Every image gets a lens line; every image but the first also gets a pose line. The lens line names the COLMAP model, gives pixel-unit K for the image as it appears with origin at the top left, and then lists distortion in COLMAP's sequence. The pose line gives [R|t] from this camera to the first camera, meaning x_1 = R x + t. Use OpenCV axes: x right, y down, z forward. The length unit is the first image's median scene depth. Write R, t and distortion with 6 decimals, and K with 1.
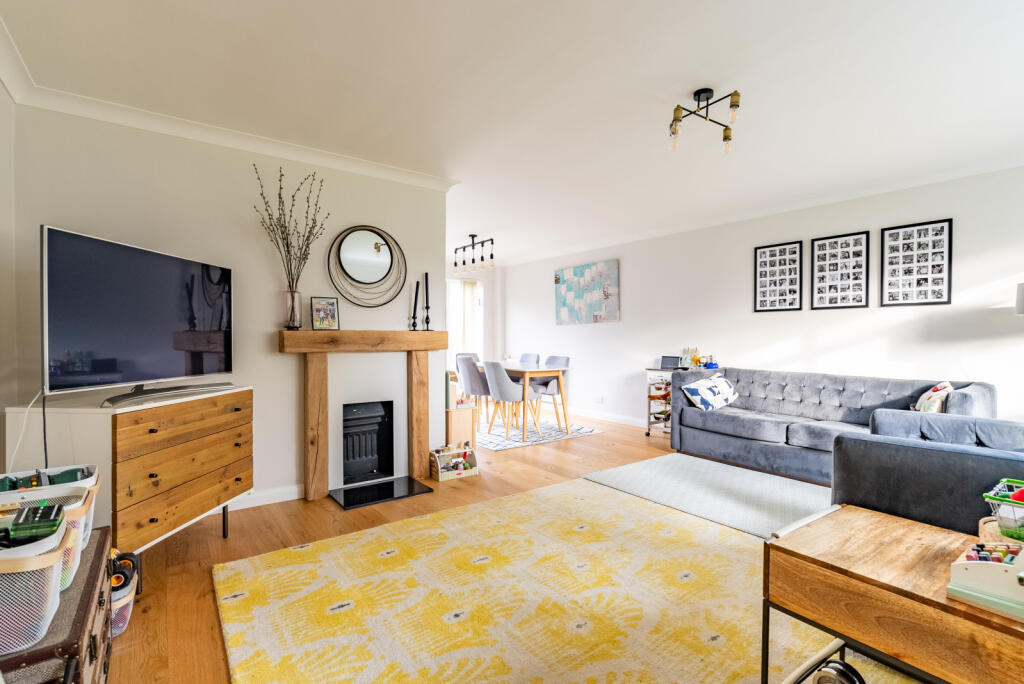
lens RADIAL K [[475.8, 0, 513.0], [0, 475.8, 337.9], [0, 0, 1]] dist [-0.010702, 0.000119]
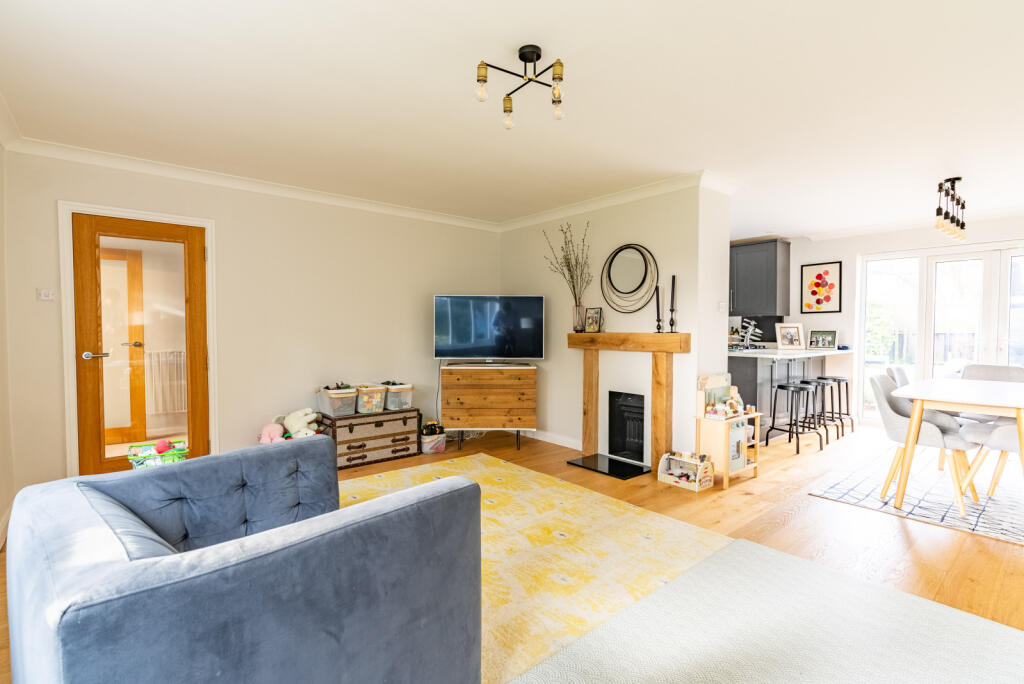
lens RADIAL K [[475.8, 0, 518.8], [0, 475.8, 343.1], [0, 0, 1]] dist [-0.010702, 0.000119]
pose [[0.066749, 0.028010, -0.997377, 0.700874], [-0.004058, 0.999605, 0.027801, -0.017471], [0.997762, 0.002192, 0.066836, 0.530171]]
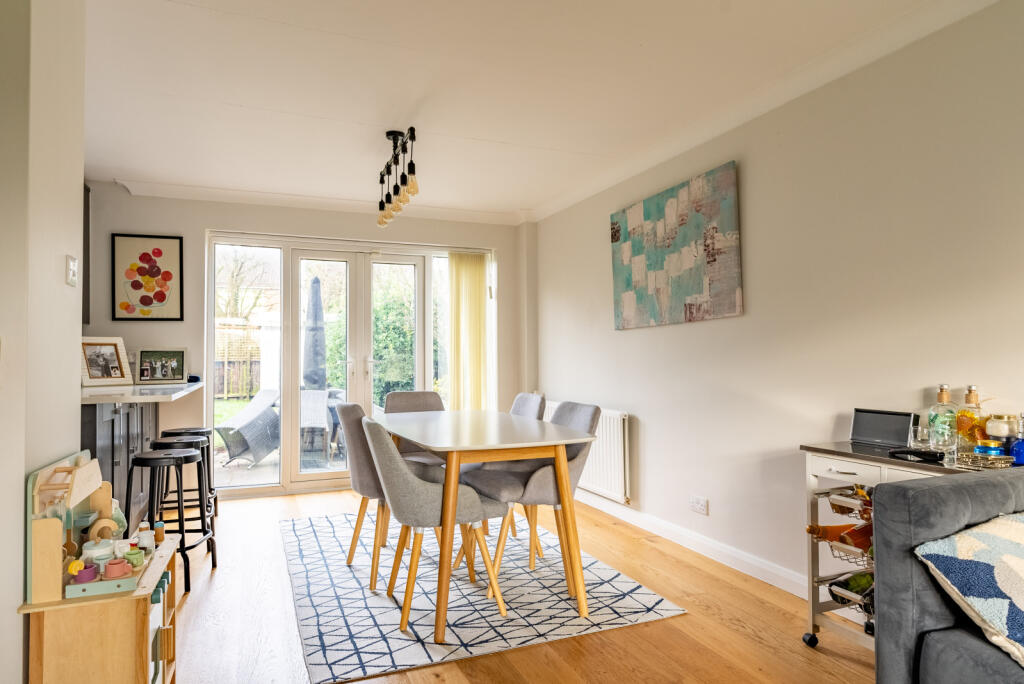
lens RADIAL K [[626.0, 0, 513.1], [0, 626.0, 343.6], [0, 0, 1]] dist [-0.007565, 0.003710]
pose [[0.971070, -0.014495, -0.238356, 0.227787], [0.008407, 0.999612, -0.026540, 0.001138], [0.238648, 0.023769, 0.970815, 0.625538]]
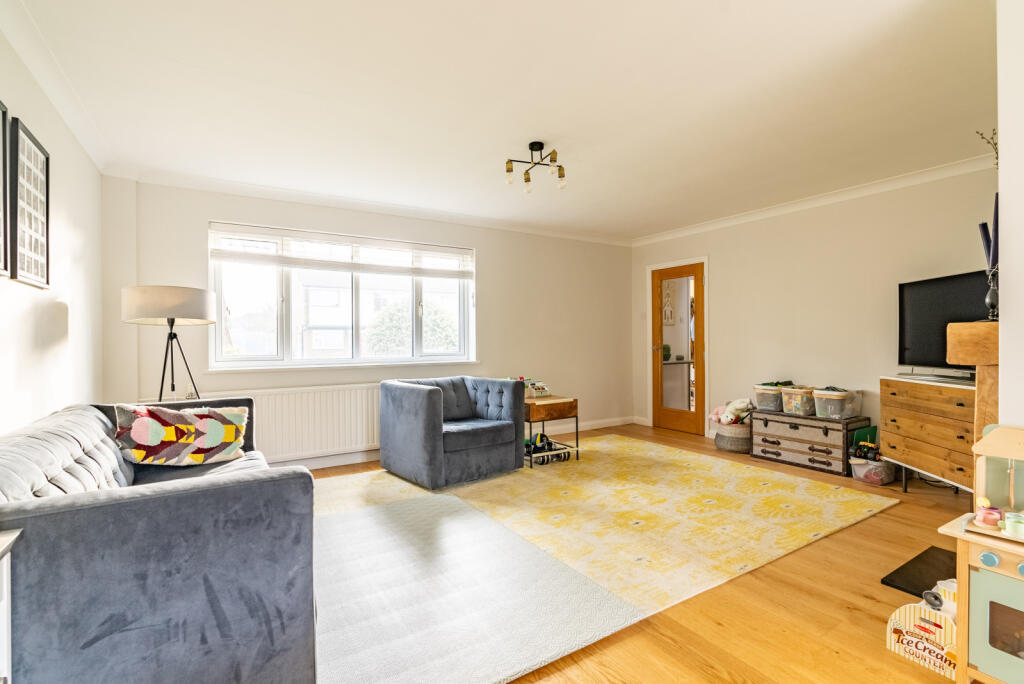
lens RADIAL K [[475.8, 0, 516.5], [0, 475.8, 339.5], [0, 0, 1]] dist [-0.010702, 0.000119]
pose [[-0.997452, 0.006155, 0.071068, 0.207835], [0.006239, 0.999980, 0.000955, -0.001888], [-0.071061, 0.001396, -0.997471, 1.287567]]
